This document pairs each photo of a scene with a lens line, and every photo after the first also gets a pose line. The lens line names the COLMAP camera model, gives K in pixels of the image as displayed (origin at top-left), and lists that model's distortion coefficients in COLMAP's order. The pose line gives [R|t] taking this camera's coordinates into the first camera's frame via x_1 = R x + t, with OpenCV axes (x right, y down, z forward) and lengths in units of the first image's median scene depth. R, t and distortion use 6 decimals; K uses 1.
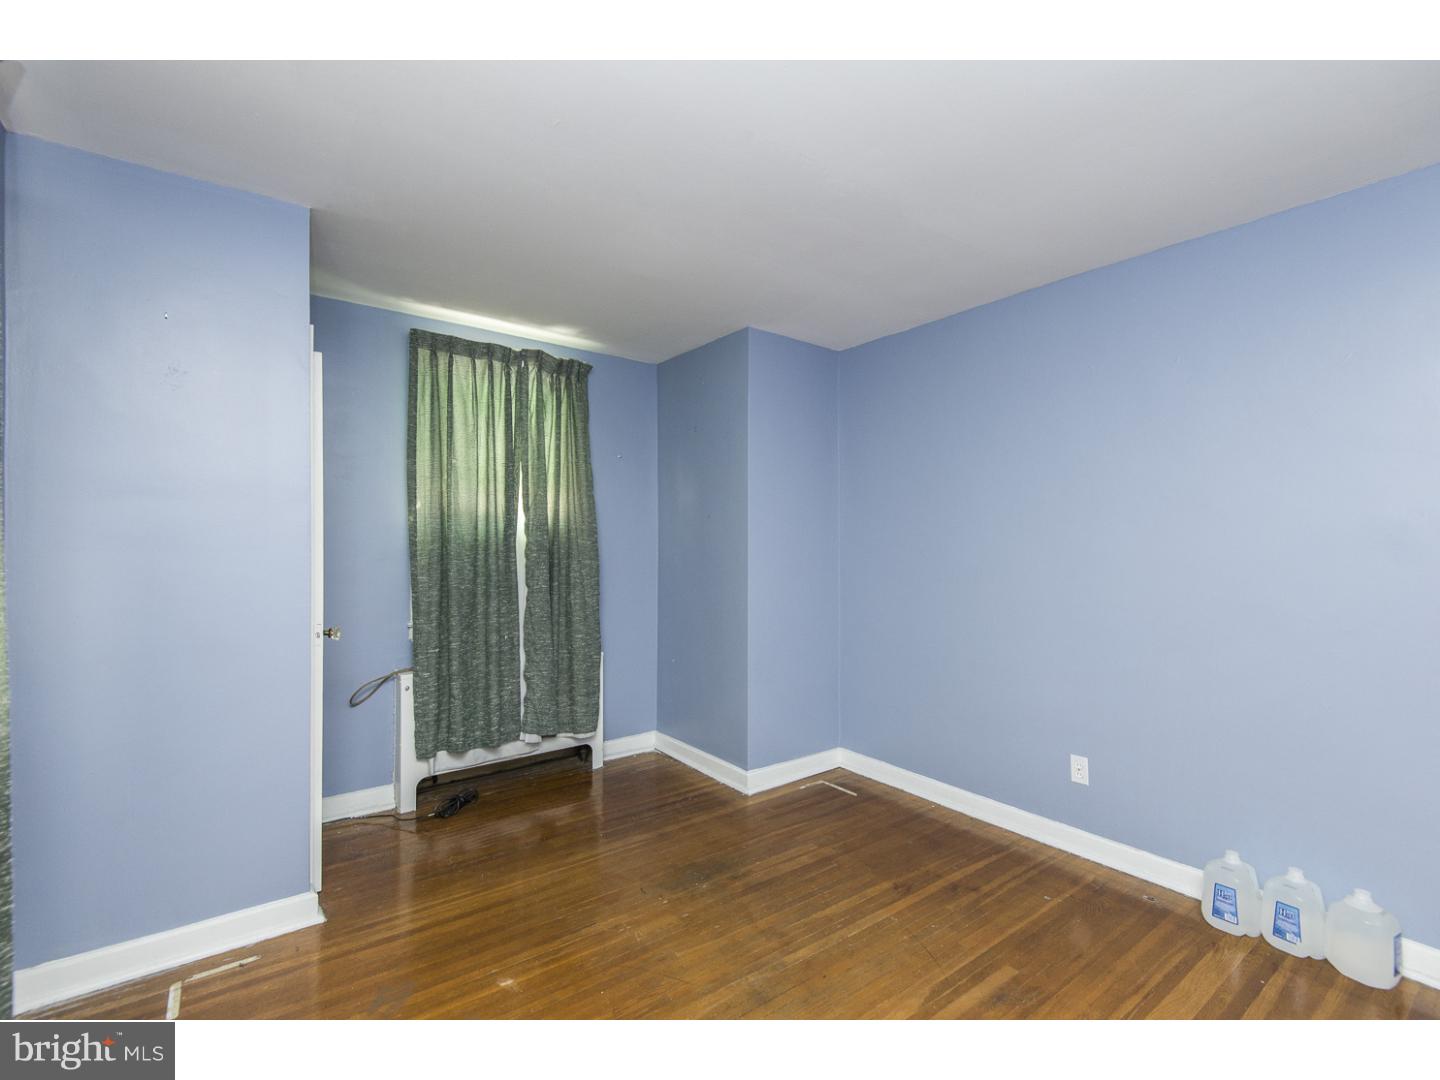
lens RADIAL K [[659.5, 0, 720.0], [0, 659.5, 540.0], [0, 0, 1]] dist [0.035398, -0.016776]
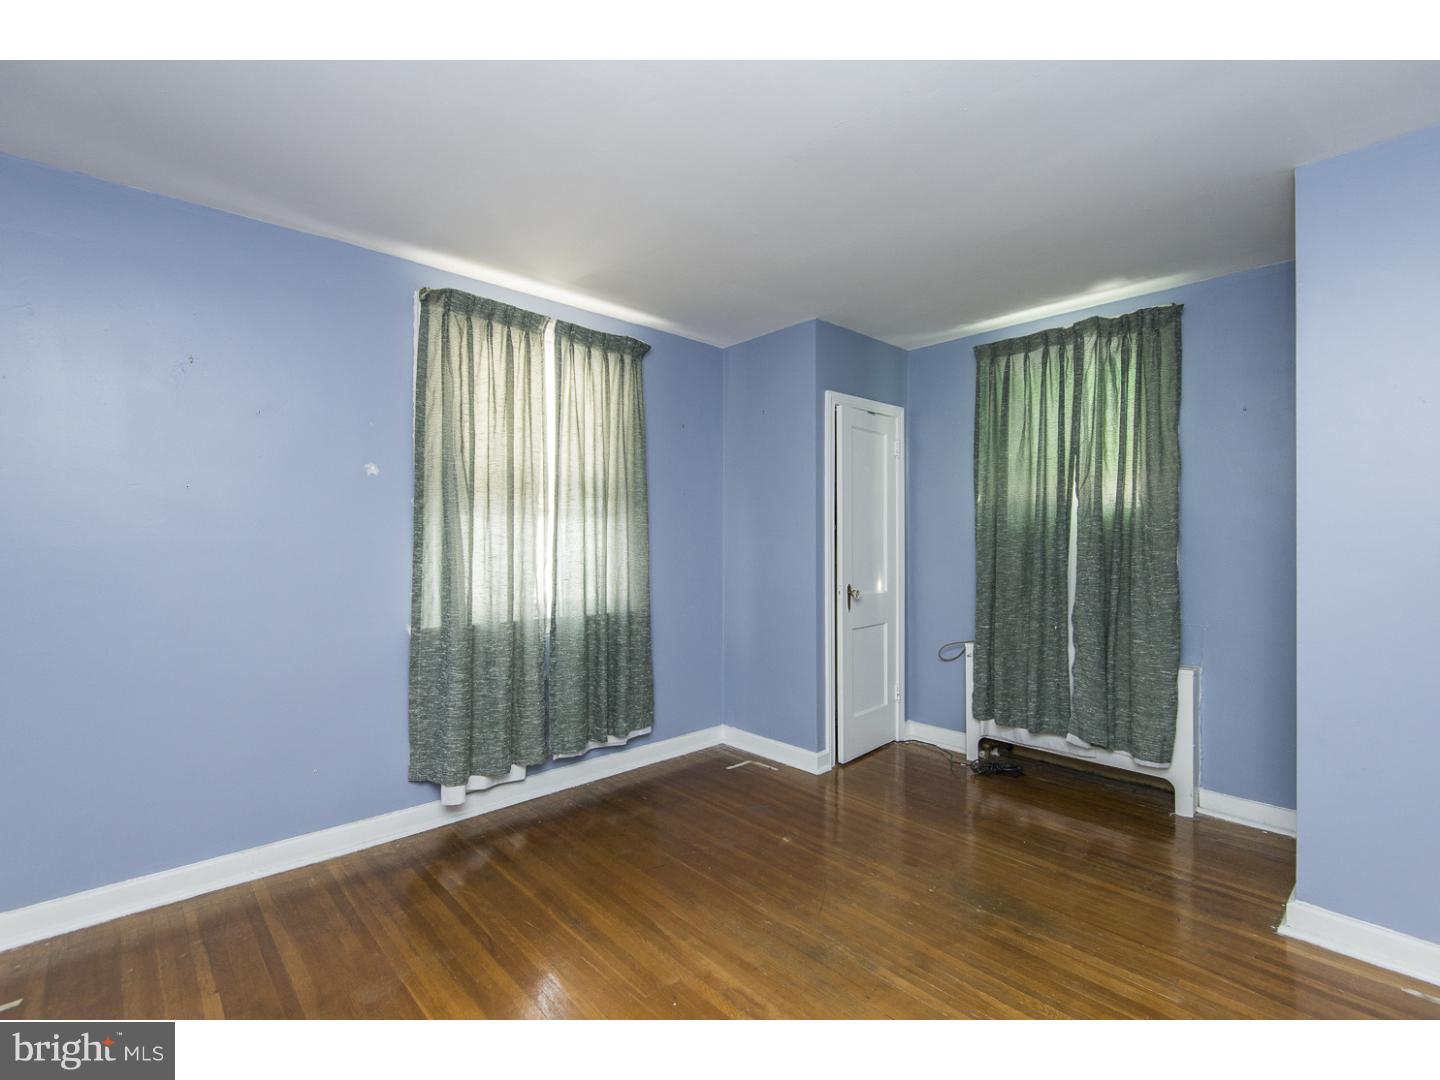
lens RADIAL K [[659.5, 0, 720.0], [0, 659.5, 540.0], [0, 0, 1]] dist [0.035398, -0.016776]
pose [[0.094790, -0.003770, -0.995490, 0.622616], [0.004420, 0.999985, -0.003366, 0.020563], [0.995487, -0.004081, 0.094805, 0.428927]]
